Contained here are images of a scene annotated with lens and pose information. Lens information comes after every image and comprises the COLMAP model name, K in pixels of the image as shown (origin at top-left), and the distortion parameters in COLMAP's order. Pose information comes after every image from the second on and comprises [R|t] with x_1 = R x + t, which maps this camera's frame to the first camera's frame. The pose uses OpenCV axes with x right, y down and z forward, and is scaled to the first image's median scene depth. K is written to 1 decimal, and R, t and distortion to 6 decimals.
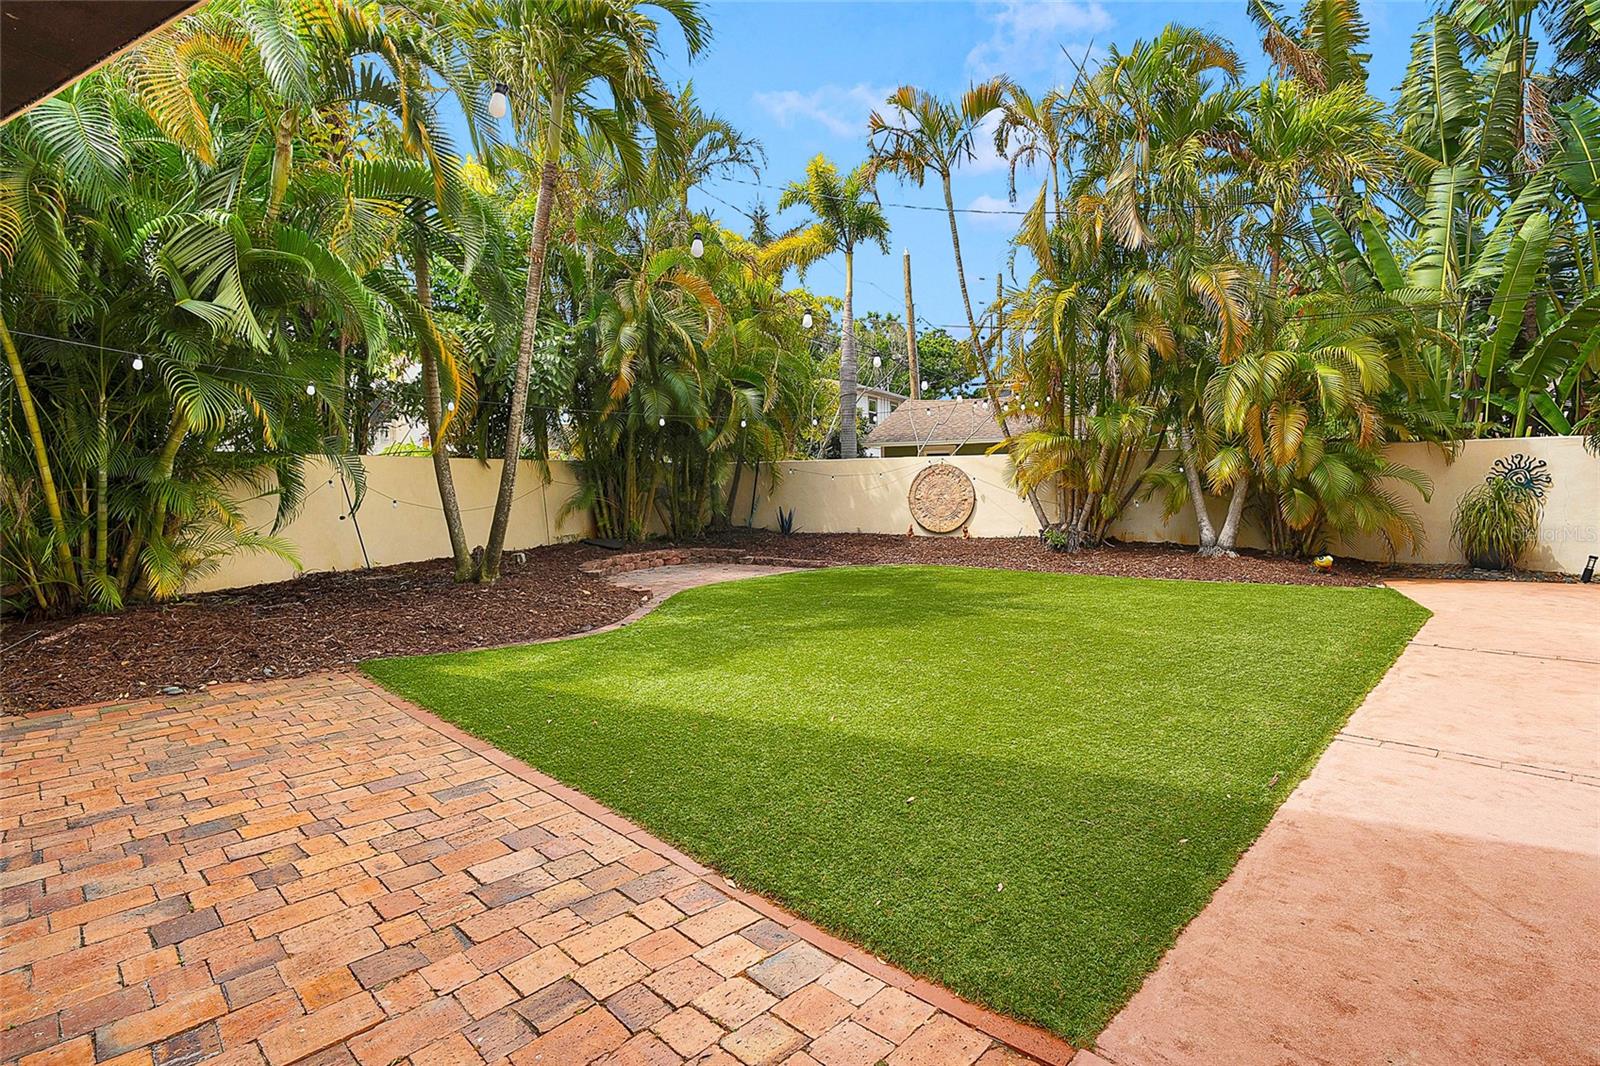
lens RADIAL K [[721.0, 0, 793.2], [0, 721.0, 530.4], [0, 0, 1]] dist [-0.000546, -0.000026]
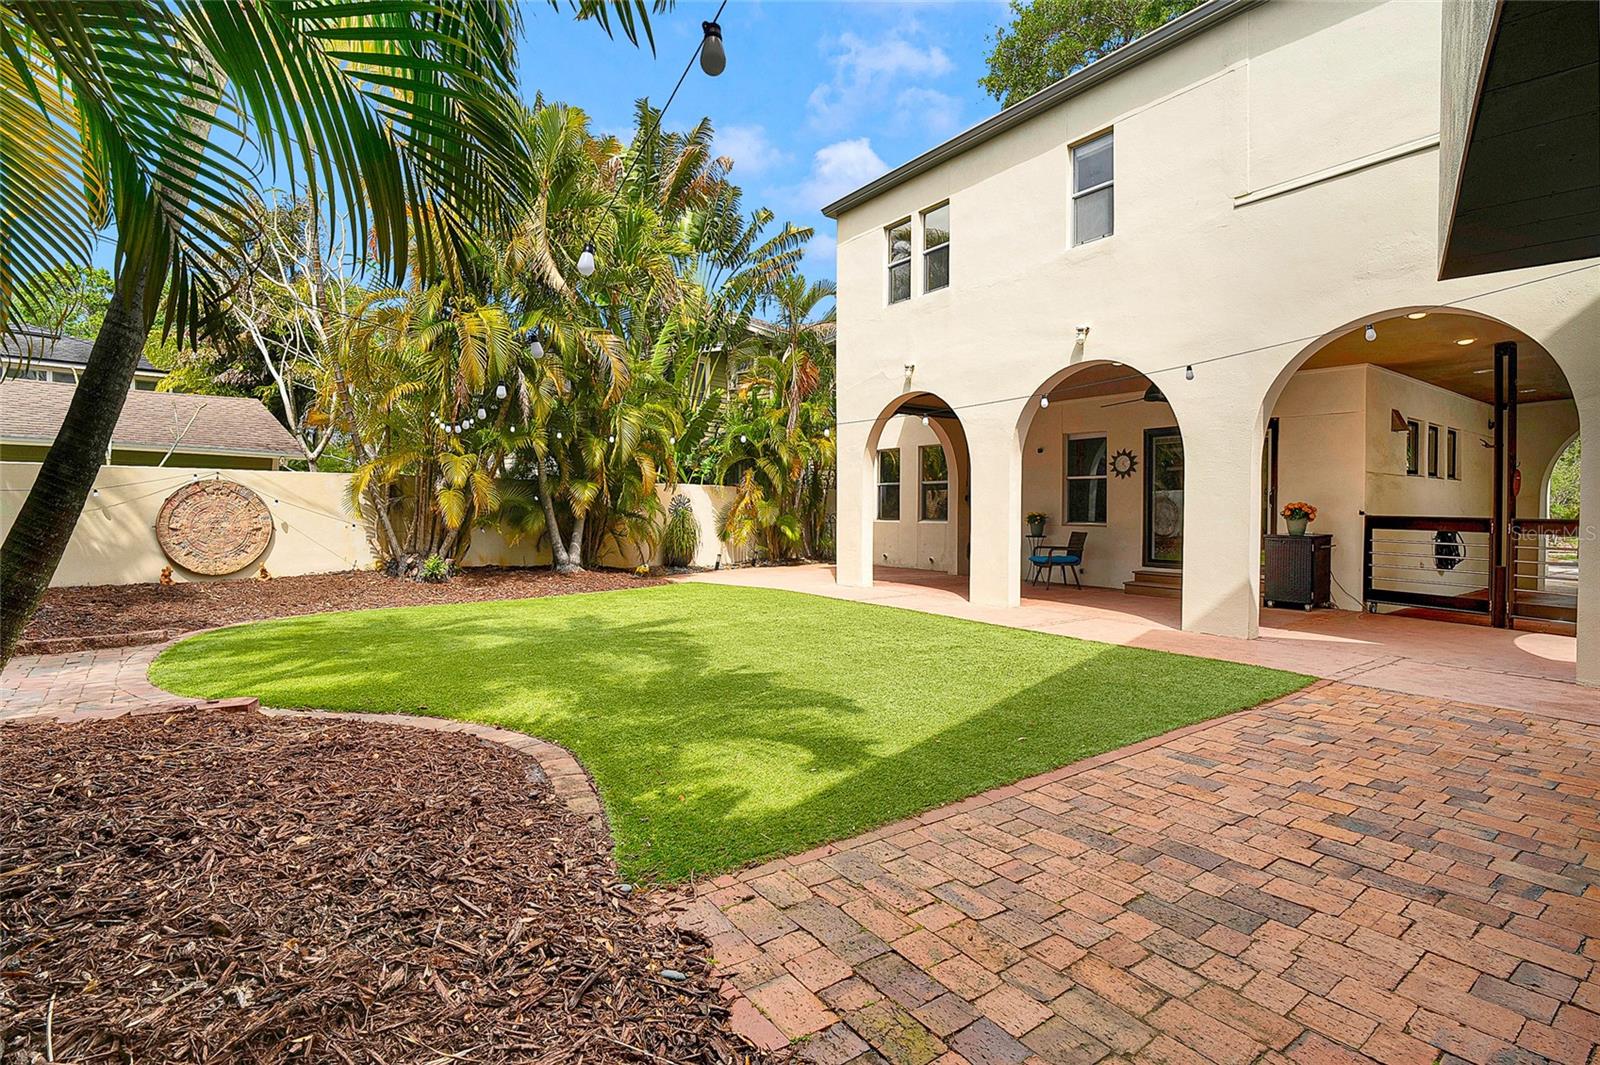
lens RADIAL K [[721.0, 0, 793.2], [0, 721.0, 529.9], [0, 0, 1]] dist [-0.000546, -0.000026]
pose [[0.215786, -0.016166, 0.976307, -0.547234], [0.053610, 0.998551, 0.004685, -0.021777], [-0.974968, 0.051329, 0.216340, 0.420801]]
